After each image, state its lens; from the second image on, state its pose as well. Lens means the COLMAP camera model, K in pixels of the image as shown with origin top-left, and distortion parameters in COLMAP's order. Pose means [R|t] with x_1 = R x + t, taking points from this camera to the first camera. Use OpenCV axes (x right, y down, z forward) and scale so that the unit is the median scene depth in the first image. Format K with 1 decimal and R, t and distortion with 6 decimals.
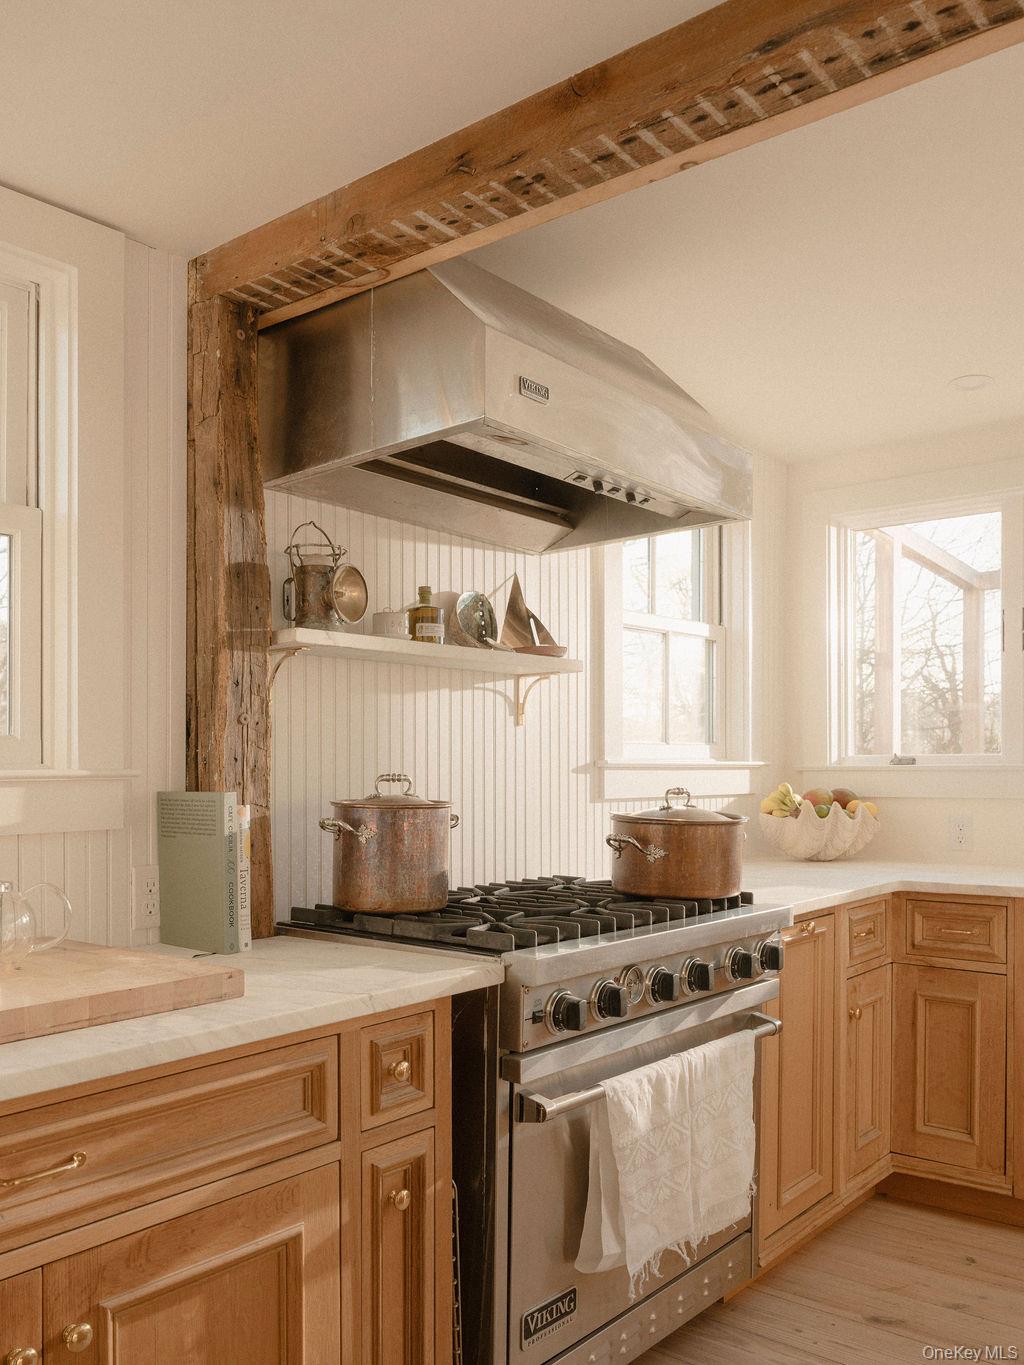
lens RADIAL K [[1165.7, 0, 515.2], [0, 1165.7, 760.0], [0, 0, 1]] dist [-0.011585, 0.008199]
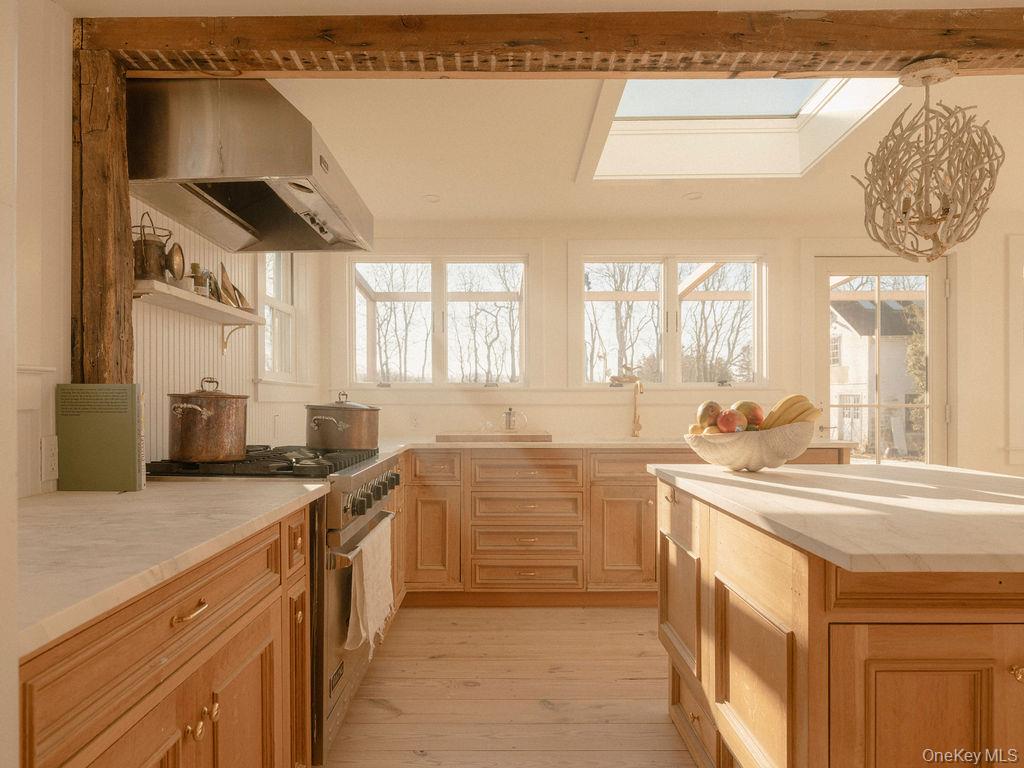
lens RADIAL K [[666.0, 0, 512.0], [0, 666.0, 384.0], [0, 0, 1]] dist [-0.002538, -0.002335]
pose [[0.773283, 0.021660, 0.633691, -0.381788], [-0.010857, 0.999722, -0.020921, 0.037513], [-0.633968, 0.009298, 0.773303, 0.022716]]
